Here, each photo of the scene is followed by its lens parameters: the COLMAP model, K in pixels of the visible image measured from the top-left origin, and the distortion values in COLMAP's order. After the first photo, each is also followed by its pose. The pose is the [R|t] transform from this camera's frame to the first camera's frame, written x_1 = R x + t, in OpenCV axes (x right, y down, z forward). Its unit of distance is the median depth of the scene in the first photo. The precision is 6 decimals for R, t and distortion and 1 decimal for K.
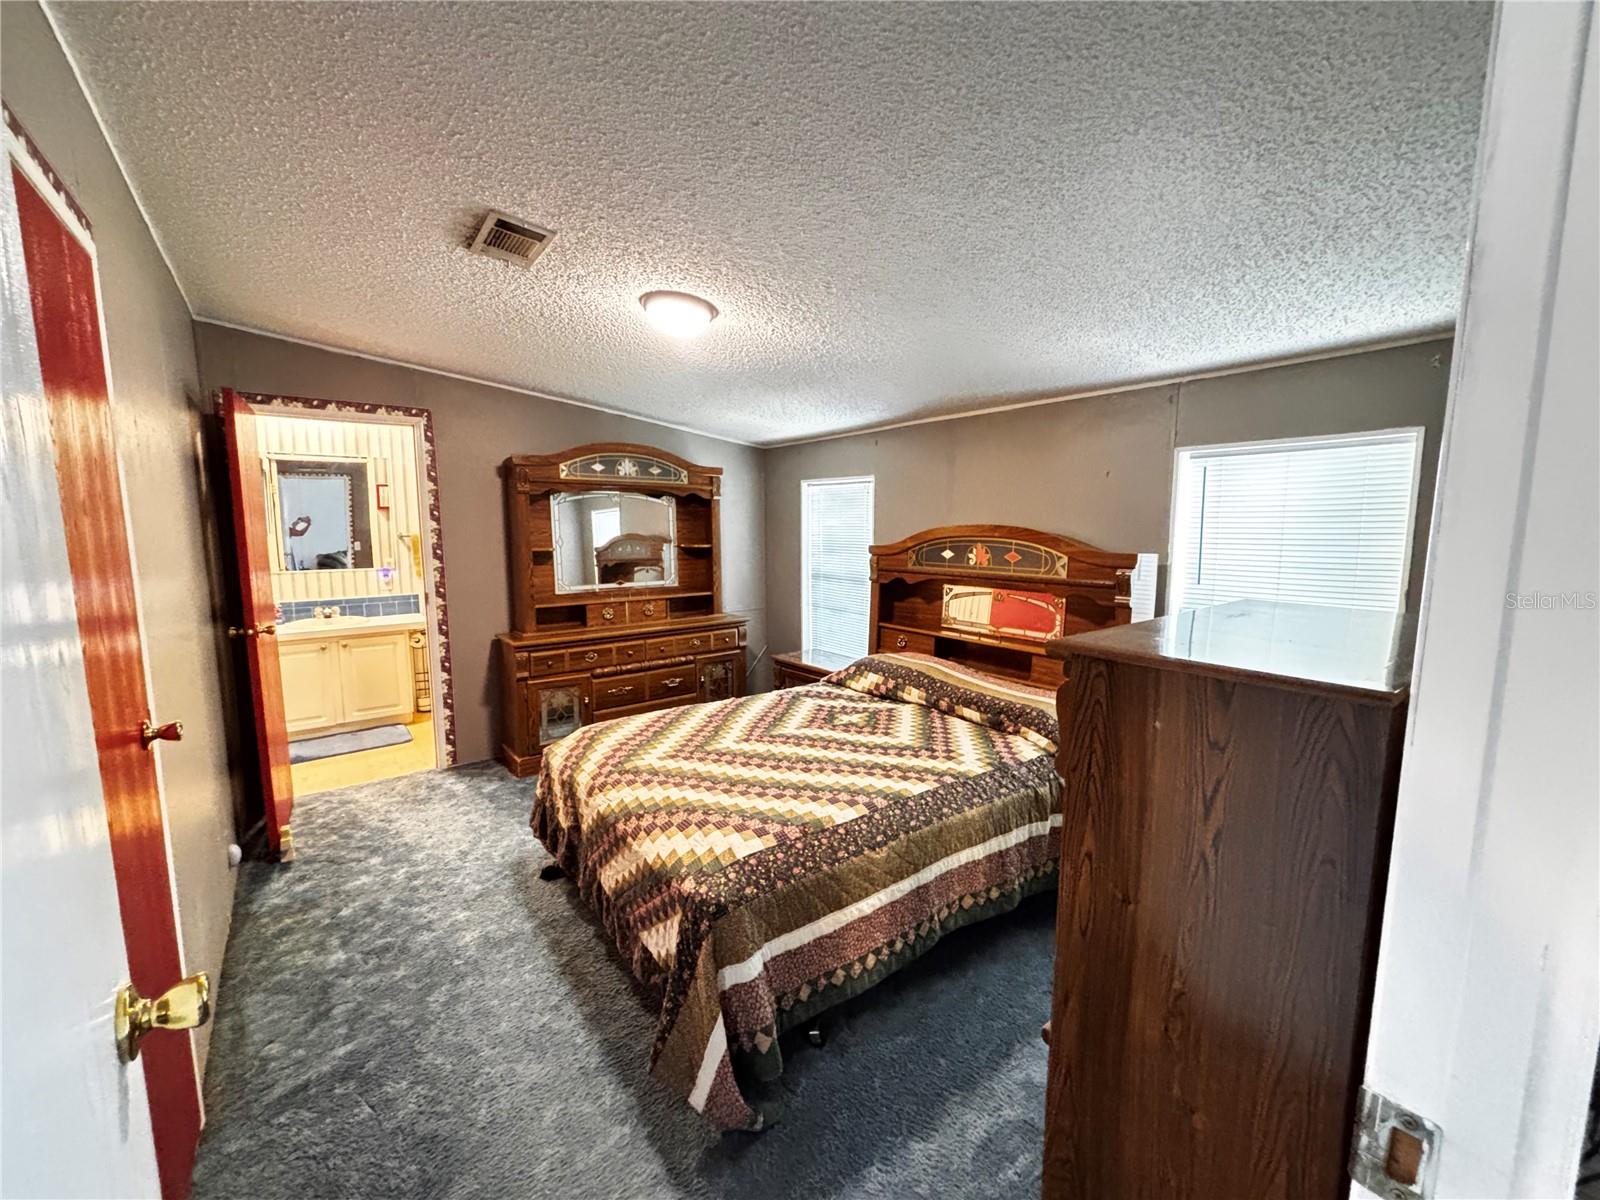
lens RADIAL K [[642.0, 0, 793.1], [0, 642.0, 598.5], [0, 0, 1]] dist [-0.001815, -0.000454]
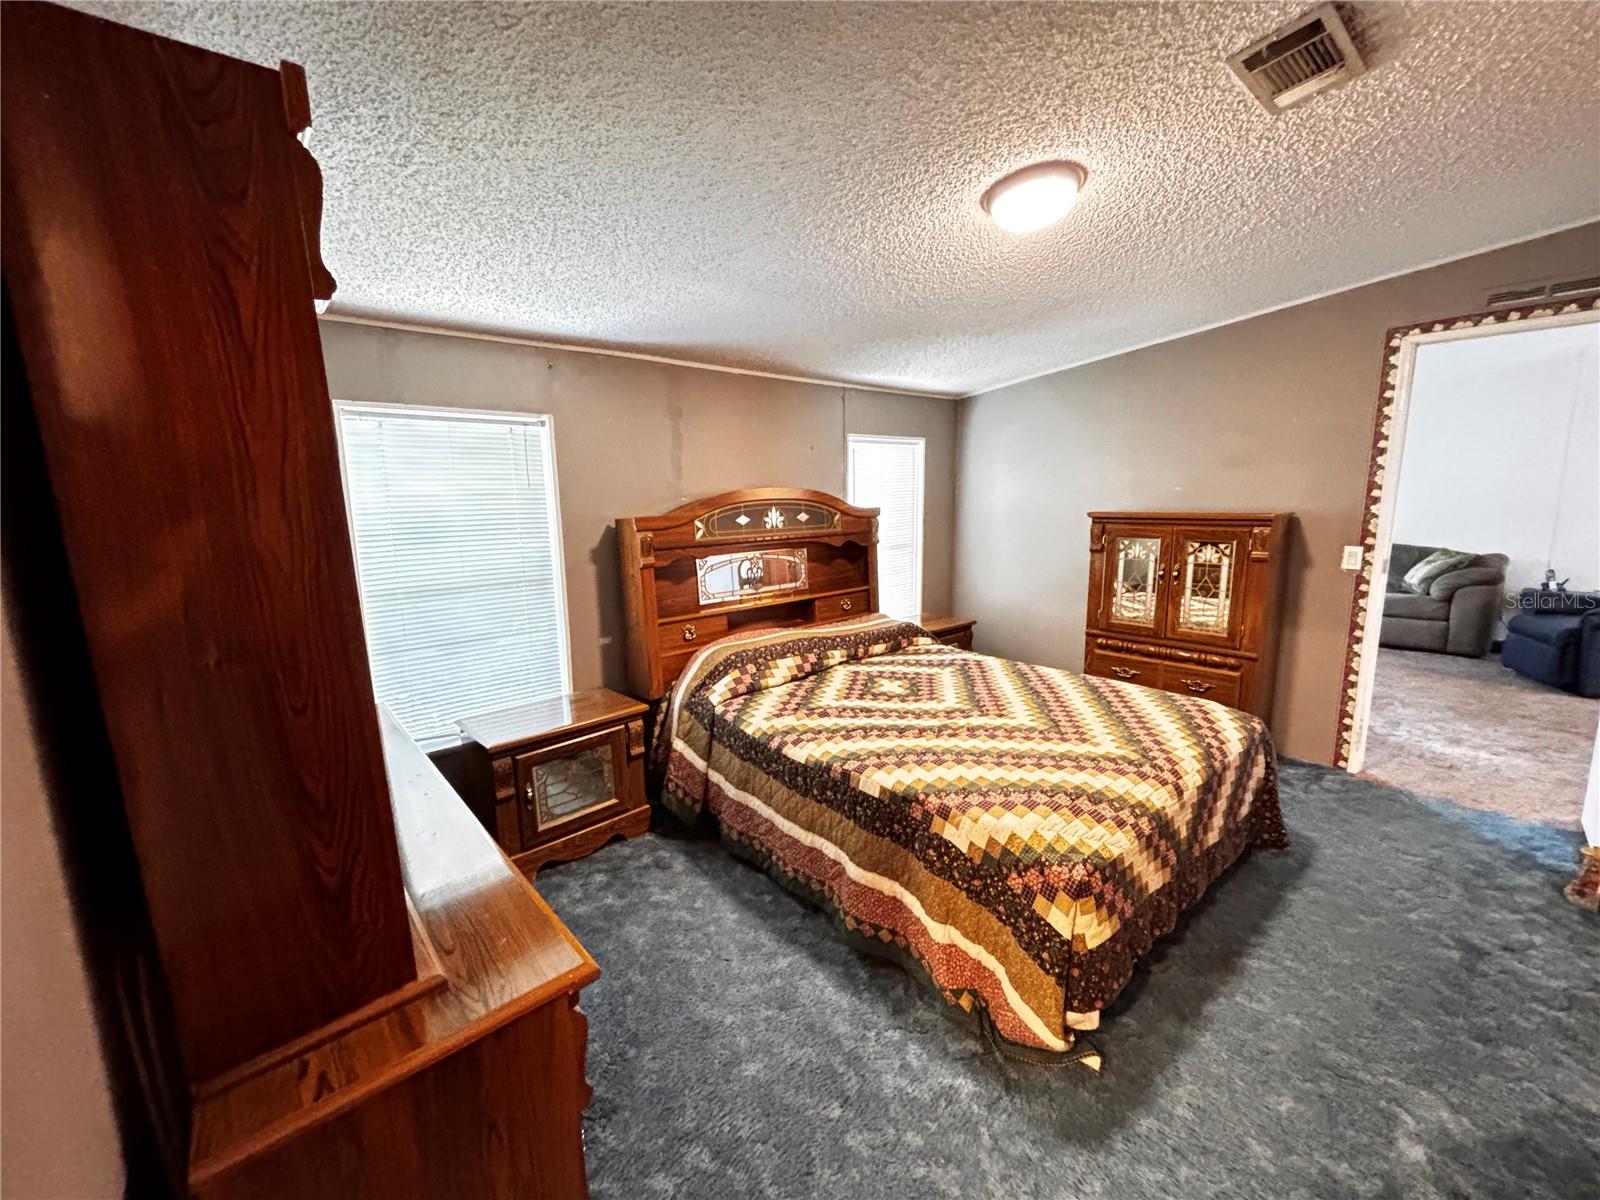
lens RADIAL K [[642.0, 0, 795.1], [0, 642.0, 603.8], [0, 0, 1]] dist [-0.001815, -0.000454]
pose [[-0.067815, -0.170986, 0.982937, -0.792700], [0.136037, 0.974419, 0.178890, -0.121243], [-0.988380, 0.145847, -0.042819, 1.107124]]
